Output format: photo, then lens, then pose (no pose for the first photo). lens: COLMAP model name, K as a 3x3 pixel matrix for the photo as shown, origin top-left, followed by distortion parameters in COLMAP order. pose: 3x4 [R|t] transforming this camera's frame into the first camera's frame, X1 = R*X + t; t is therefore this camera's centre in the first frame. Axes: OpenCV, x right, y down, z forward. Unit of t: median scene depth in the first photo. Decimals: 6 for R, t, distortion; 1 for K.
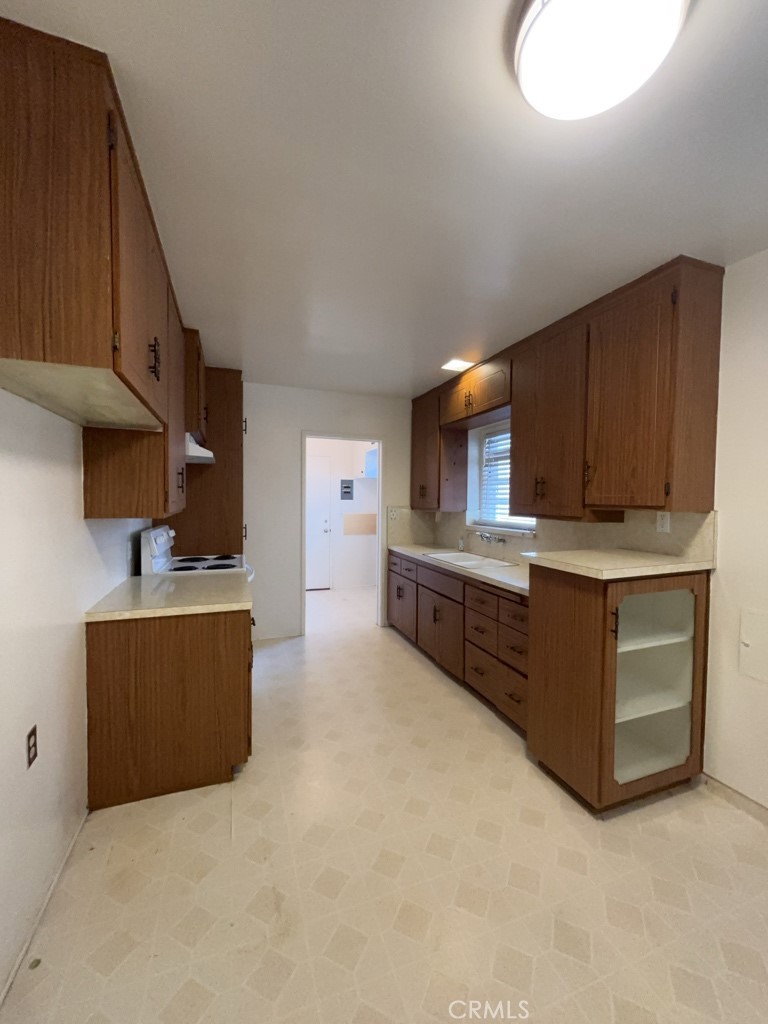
lens RADIAL K [[412.3, 0, 387.7], [0, 412.3, 512.8], [0, 0, 1]] dist [0.001937, 0.000169]
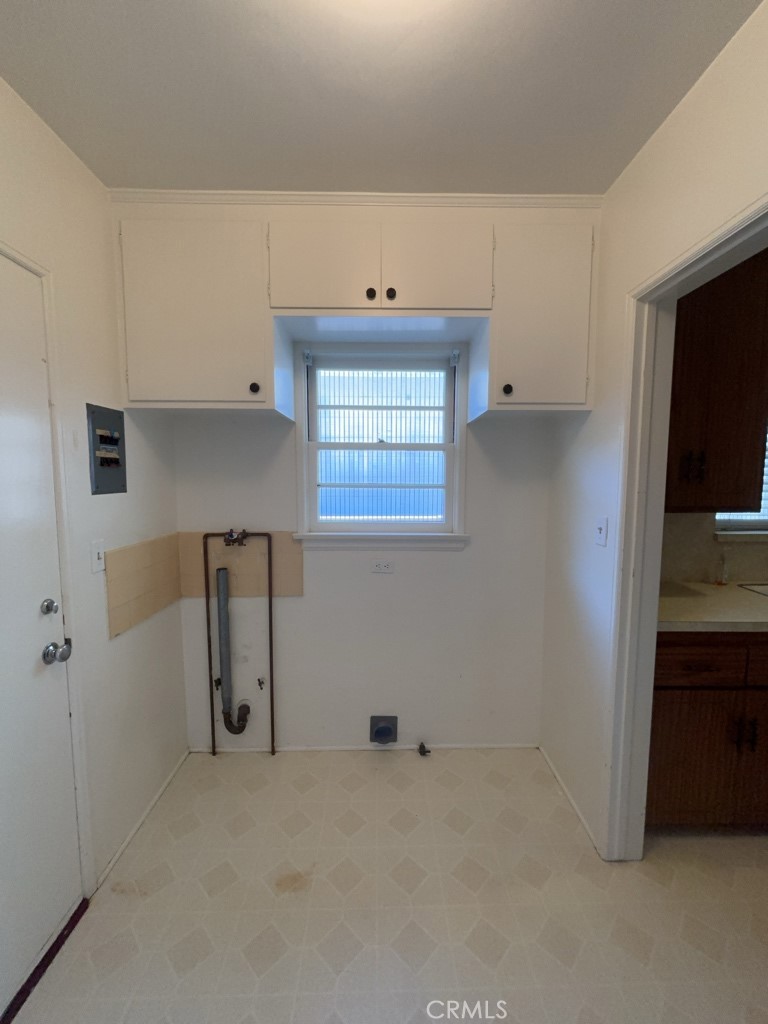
lens RADIAL K [[412.3, 0, 384.1], [0, 412.3, 514.7], [0, 0, 1]] dist [0.001937, 0.000169]
pose [[0.343641, -0.101345, 0.933617, -0.755148], [0.033365, 0.994850, 0.095711, -0.102886], [-0.938508, -0.001741, 0.345253, 2.144910]]
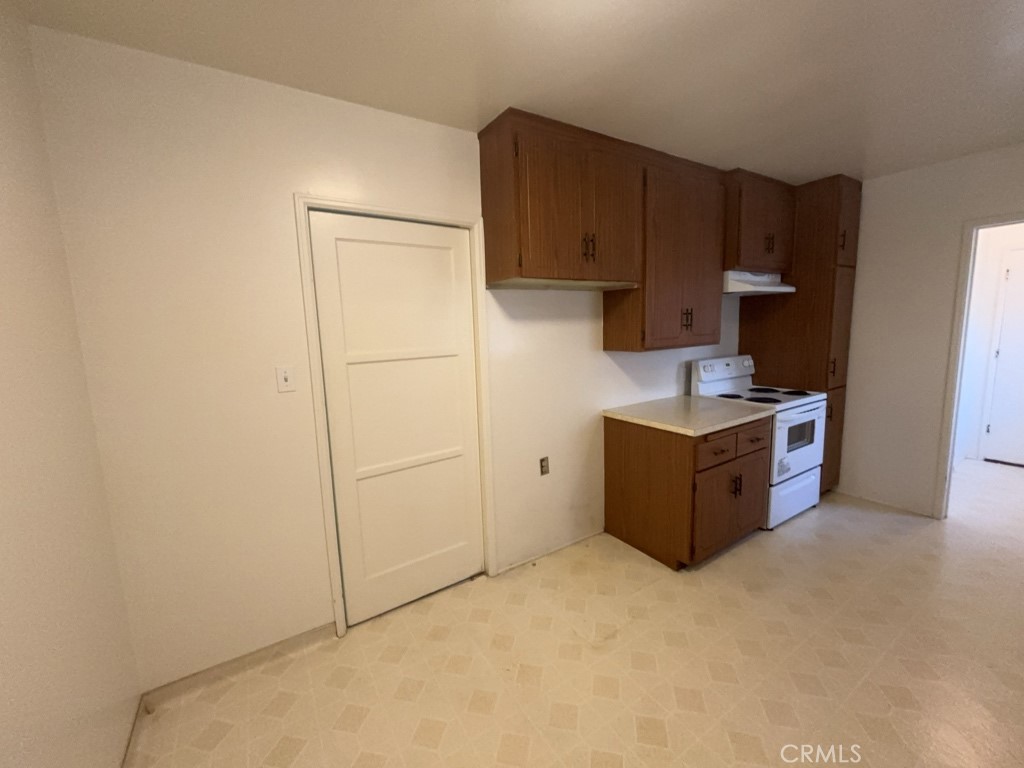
lens RADIAL K [[412.3, 0, 511.5], [0, 412.3, 380.8], [0, 0, 1]] dist [0.001937, 0.000169]
pose [[0.203462, 0.109472, -0.972944, 0.575152], [0.002925, 0.993657, 0.112414, -0.038555], [0.979079, -0.025718, 0.201851, 0.265370]]
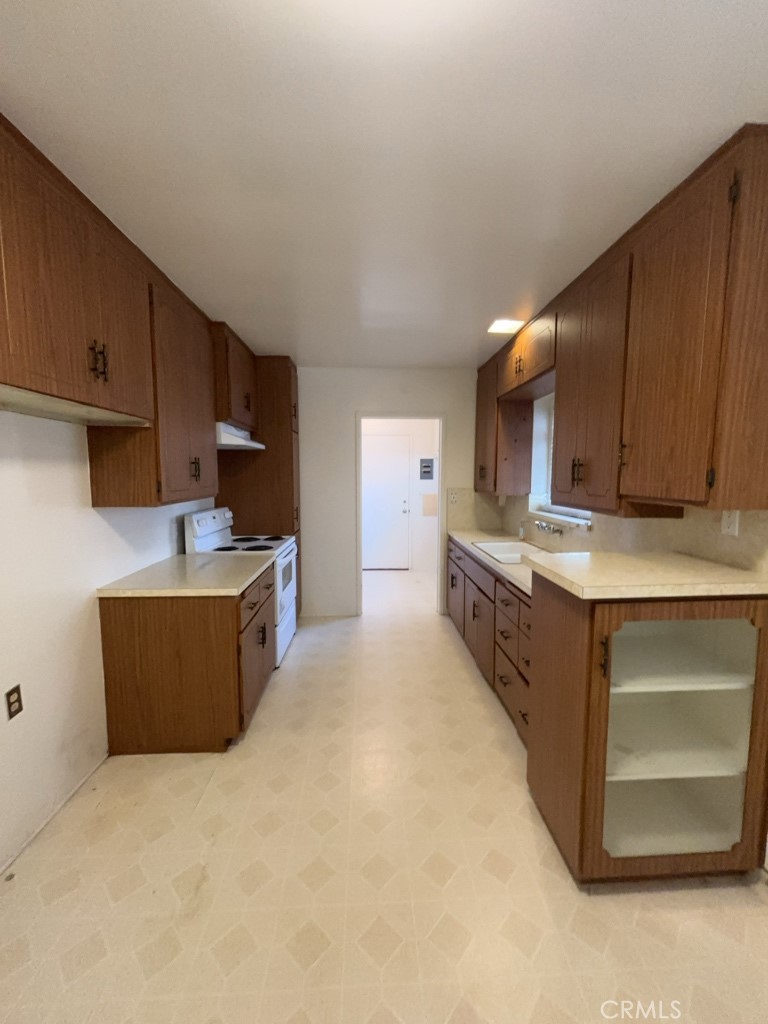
lens RADIAL K [[412.3, 0, 387.4], [0, 412.3, 512.9], [0, 0, 1]] dist [0.001937, 0.000169]
pose [[0.953098, 0.020620, -0.301957, 0.301369], [-0.002498, 0.998178, 0.060280, -0.032223], [0.302650, -0.056699, 0.951414, 0.128674]]
